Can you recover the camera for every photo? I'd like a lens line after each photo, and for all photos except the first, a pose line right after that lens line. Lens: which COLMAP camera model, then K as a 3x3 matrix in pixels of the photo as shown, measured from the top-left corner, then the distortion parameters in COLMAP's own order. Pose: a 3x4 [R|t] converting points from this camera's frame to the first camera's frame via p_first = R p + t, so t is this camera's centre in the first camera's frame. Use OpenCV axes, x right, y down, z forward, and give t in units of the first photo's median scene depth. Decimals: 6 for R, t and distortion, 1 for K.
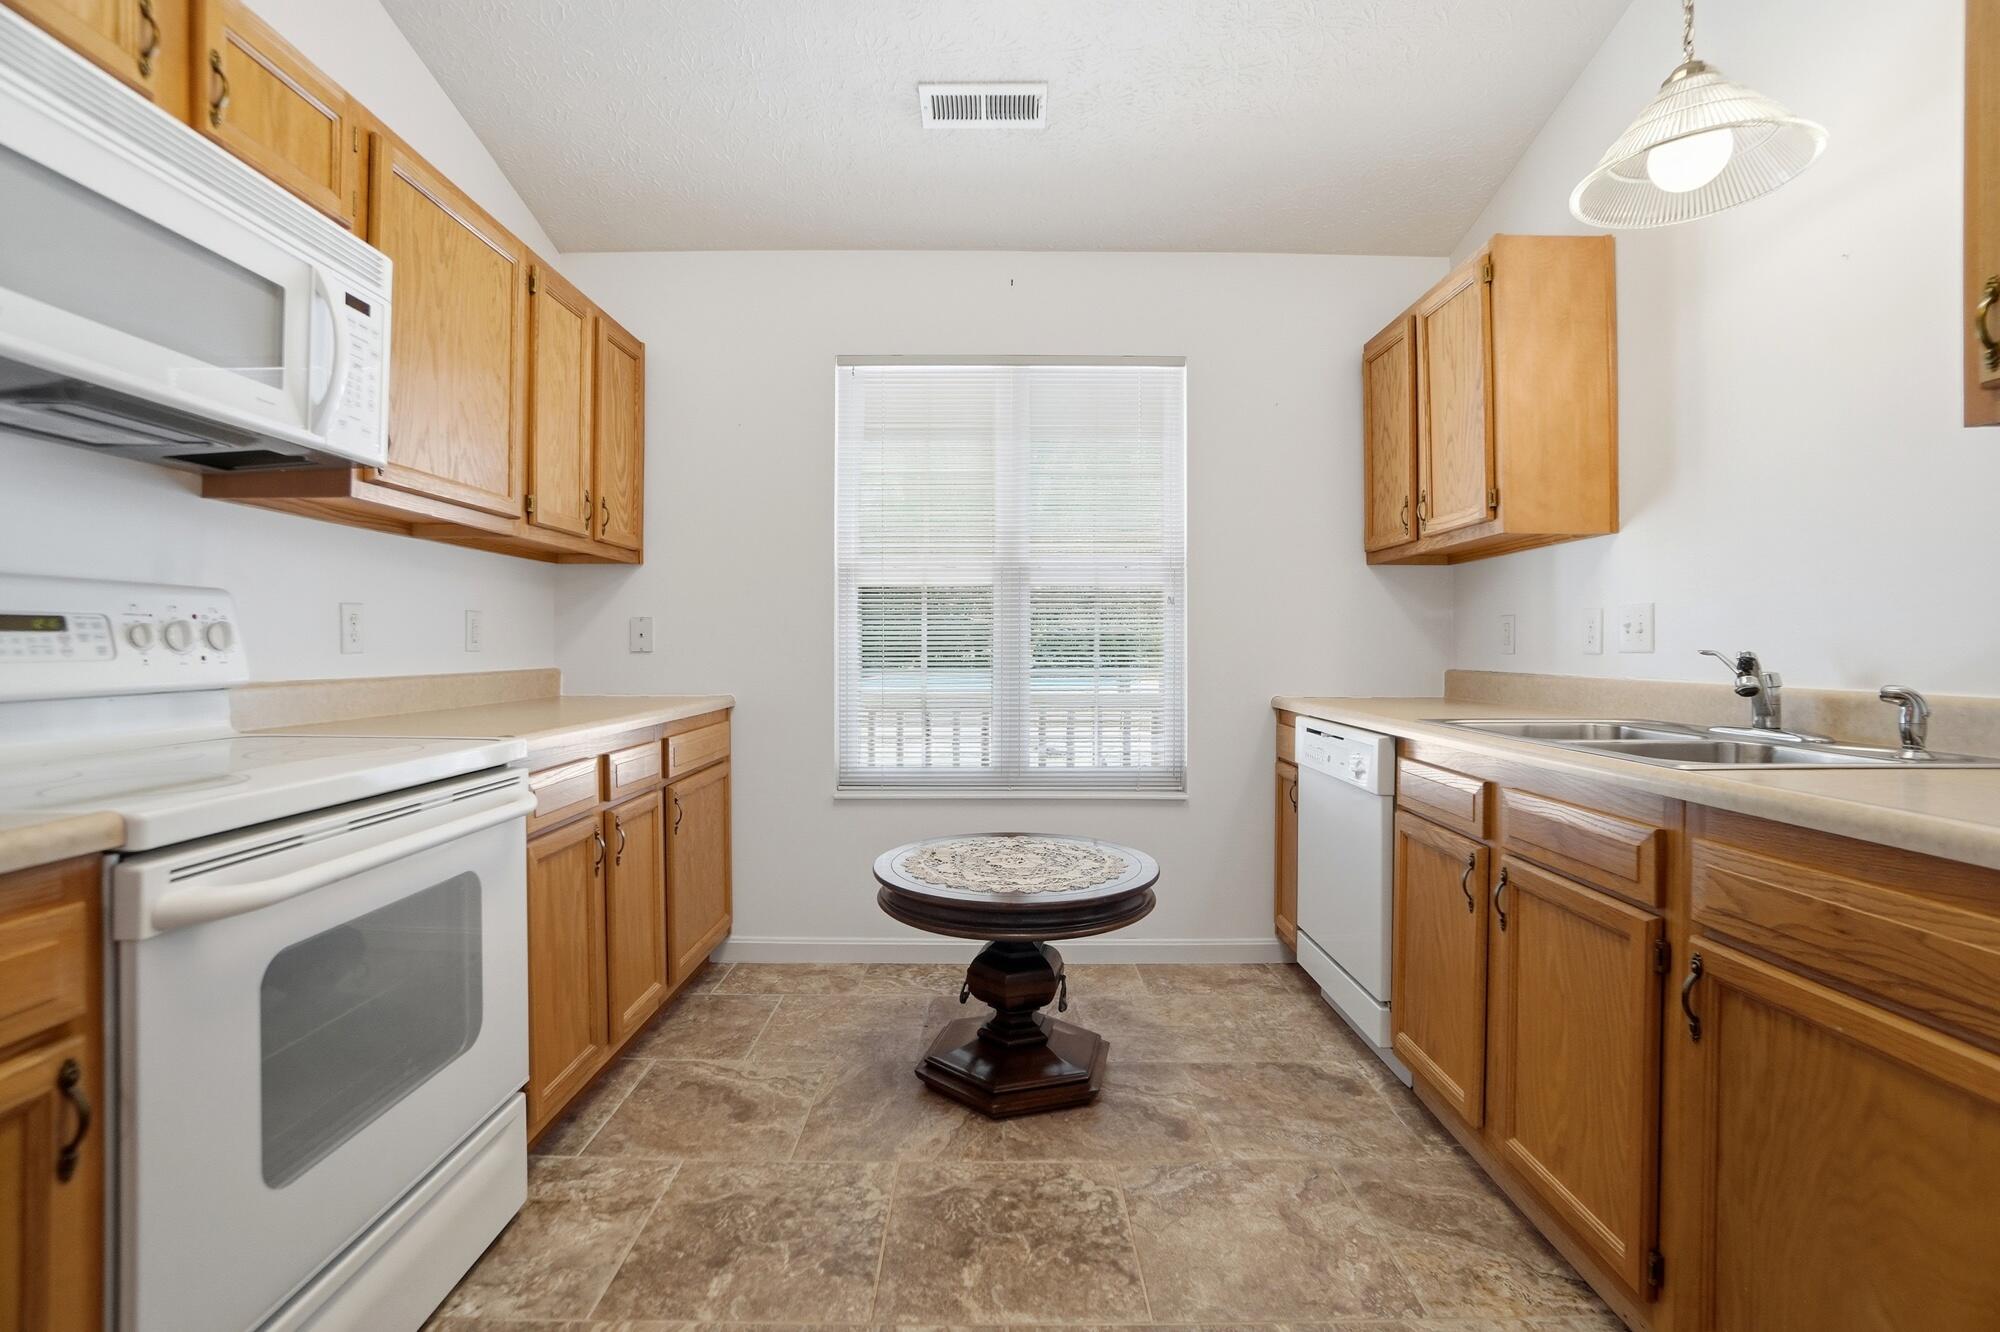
lens RADIAL K [[889.6, 0, 1000.5], [0, 889.6, 650.5], [0, 0, 1]] dist [-0.063806, 0.022046]
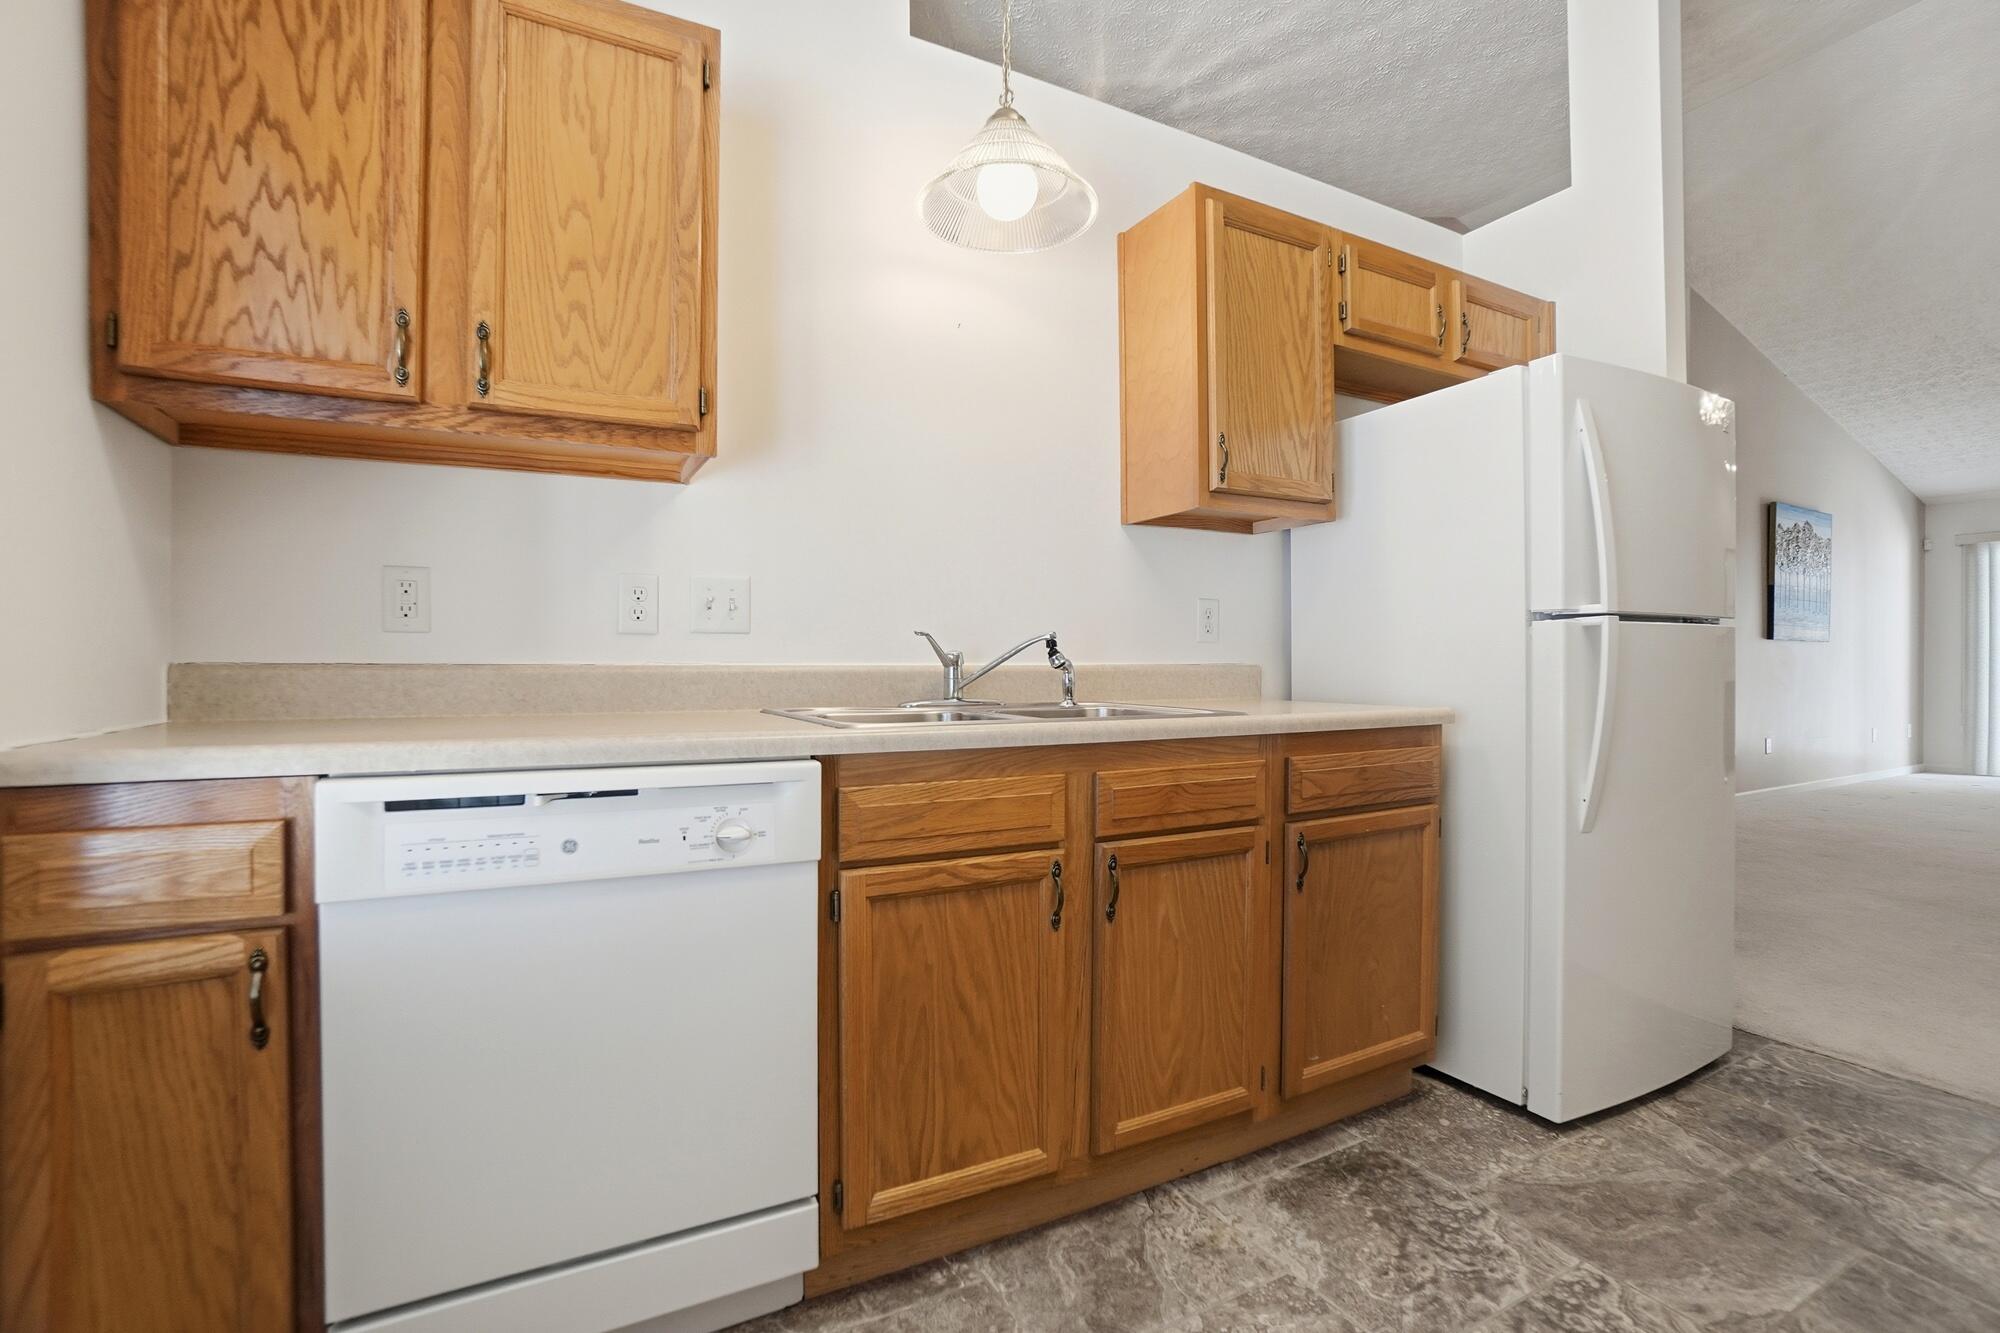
lens RADIAL K [[897.4, 0, 995.4], [0, 897.4, 668.4], [0, 0, 1]] dist [-0.065532, 0.023010]
pose [[-0.467547, -0.009985, 0.883912, -0.171782], [-0.000560, 0.999939, 0.010999, 0.029139], [-0.883968, 0.004647, -0.467524, 1.237093]]
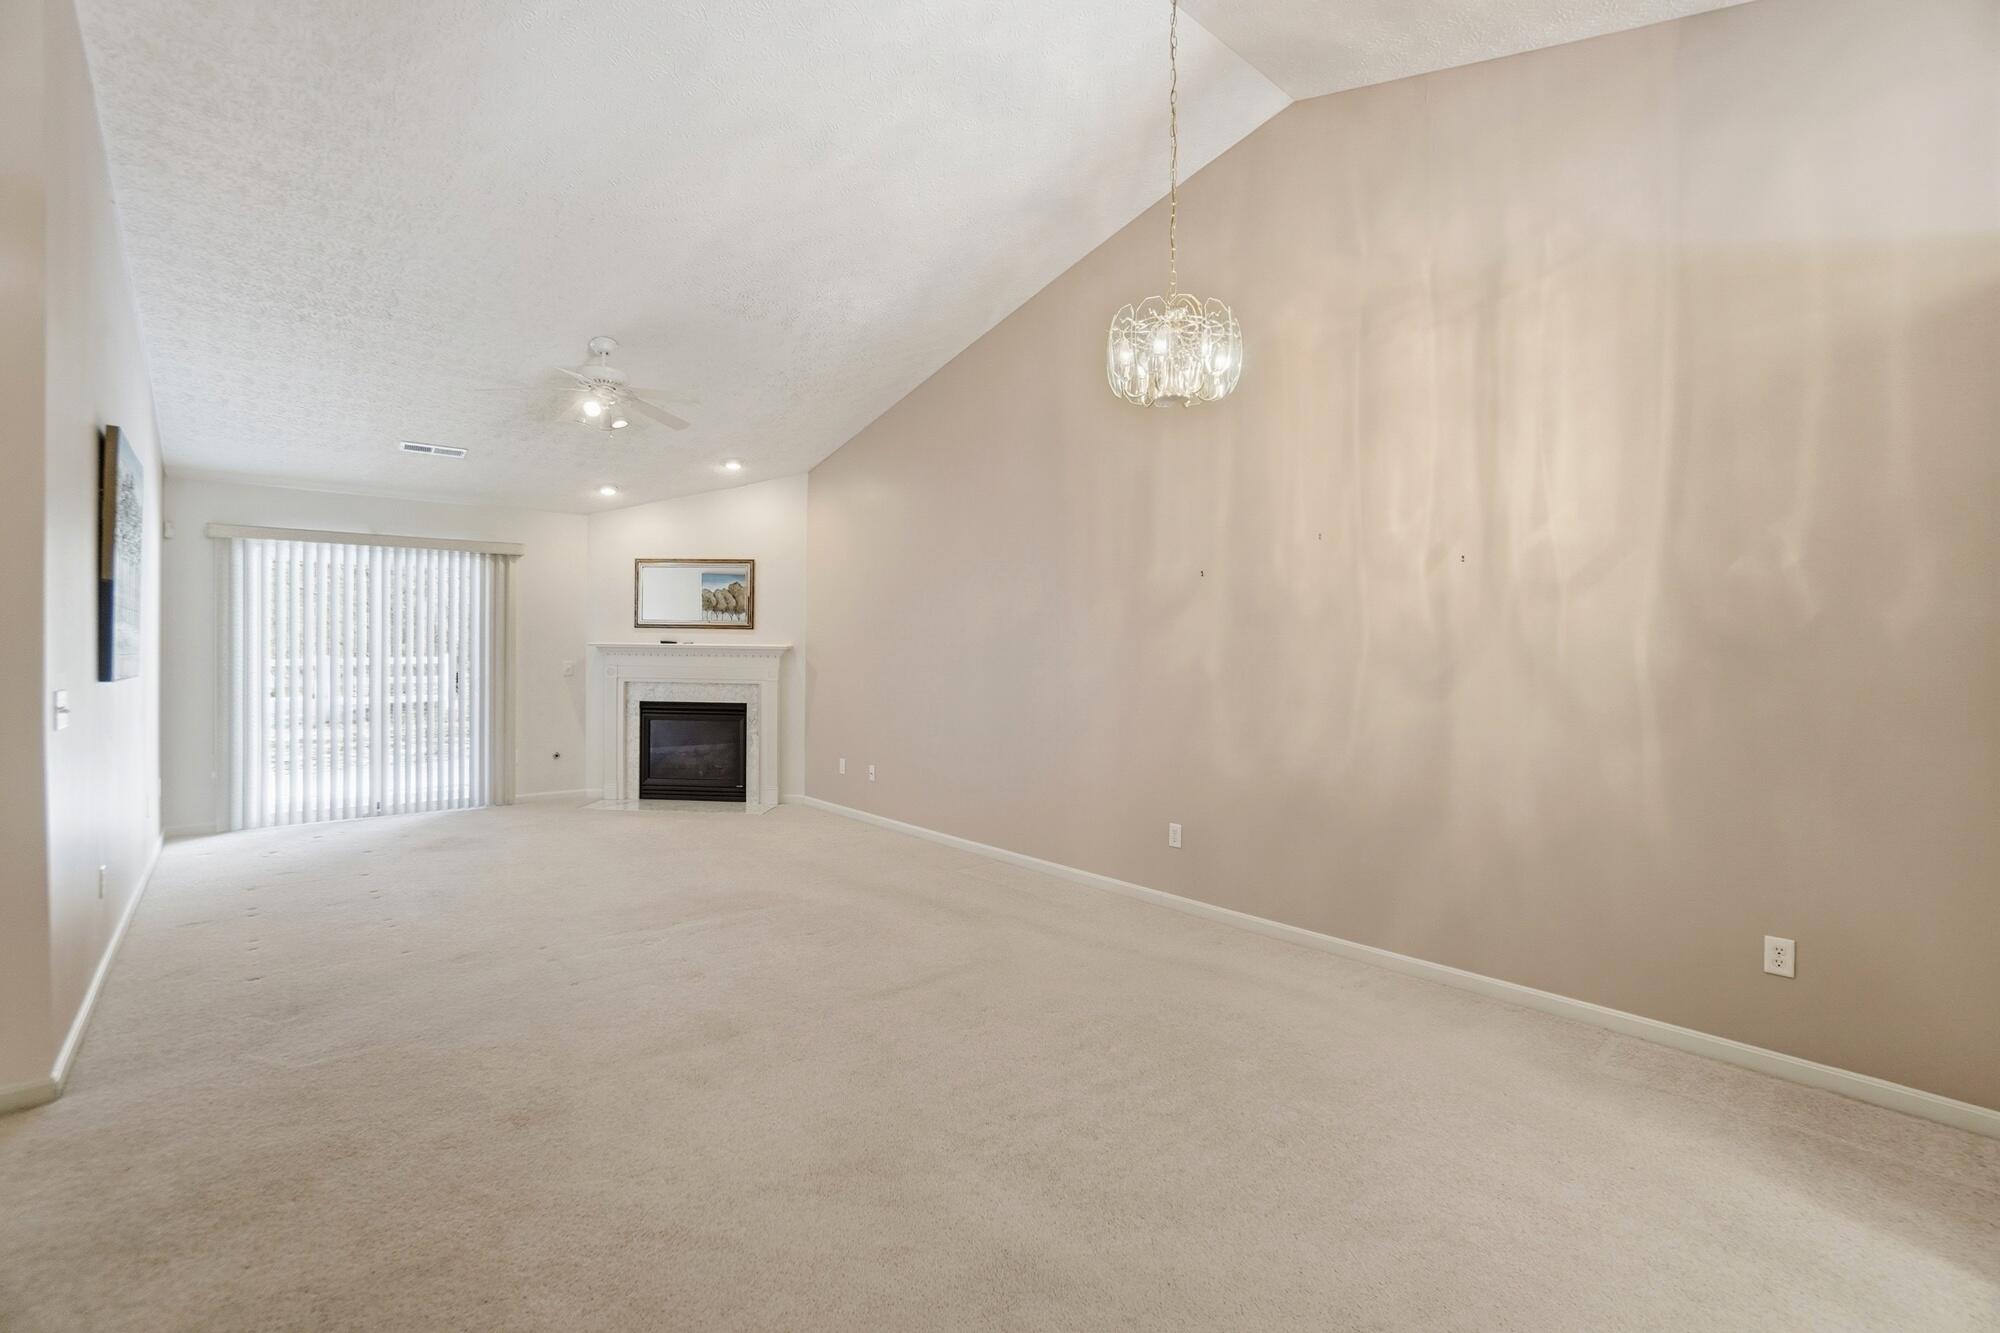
lens RADIAL K [[895.0, 0, 998.0], [0, 895.0, 651.6], [0, 0, 1]] dist [-0.063878, 0.023474]
pose [[-0.754724, -0.005878, -0.656016, 1.084143], [-0.012926, 0.999899, 0.005912, -0.136977], [0.655915, 0.012942, -0.754724, -0.328588]]
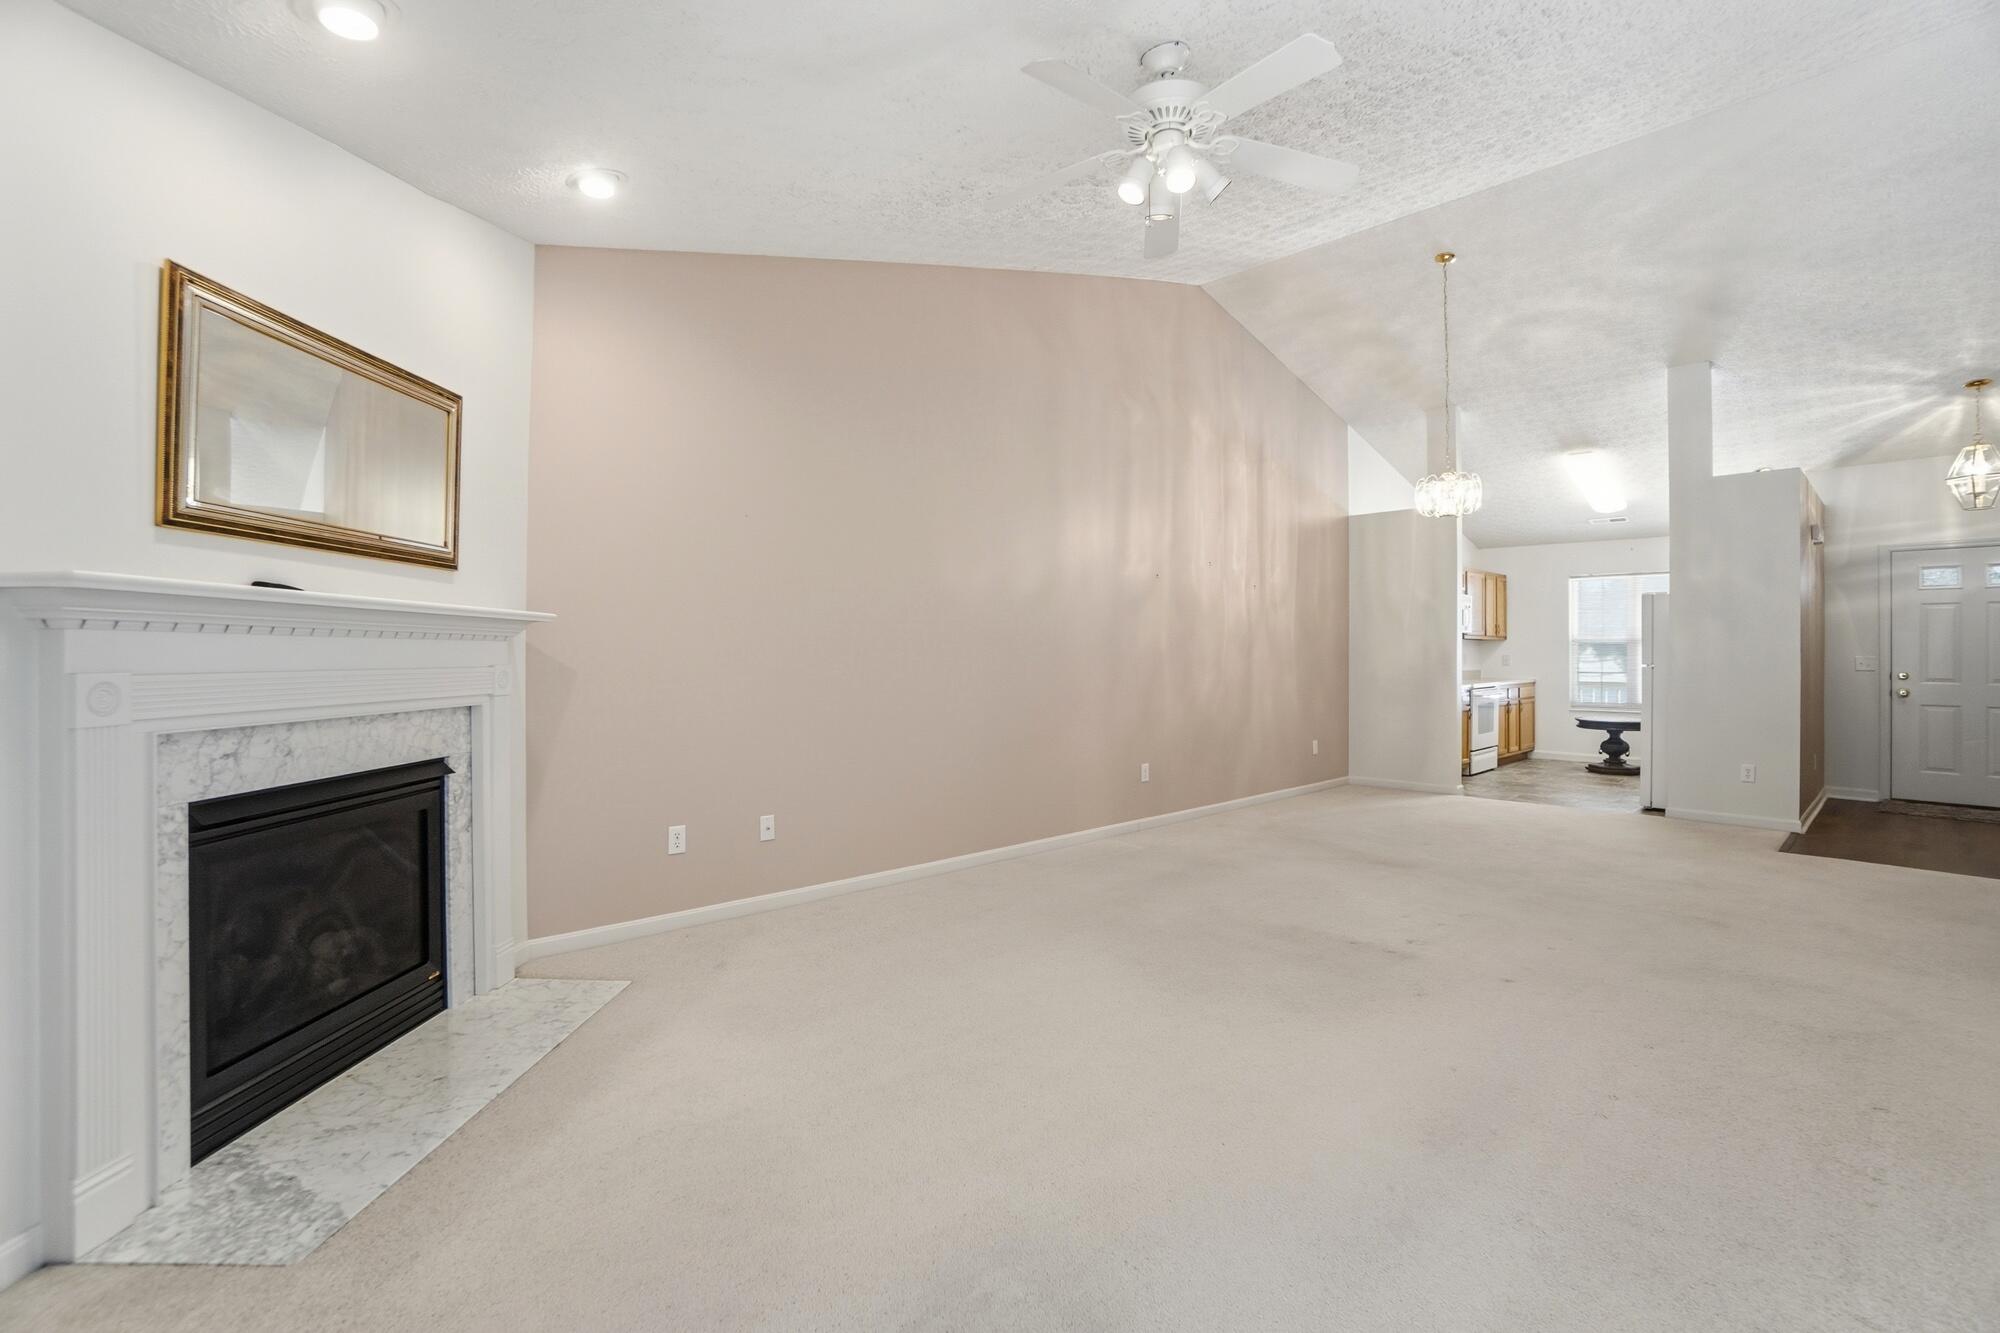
lens RADIAL K [[895.0, 0, 998.0], [0, 895.0, 651.6], [0, 0, 1]] dist [-0.063878, 0.023474]
pose [[0.683164, -0.002478, -0.730261, 1.101890], [-0.001222, 0.999989, -0.004536, -0.052906], [0.730264, 0.003991, 0.683153, -4.166343]]
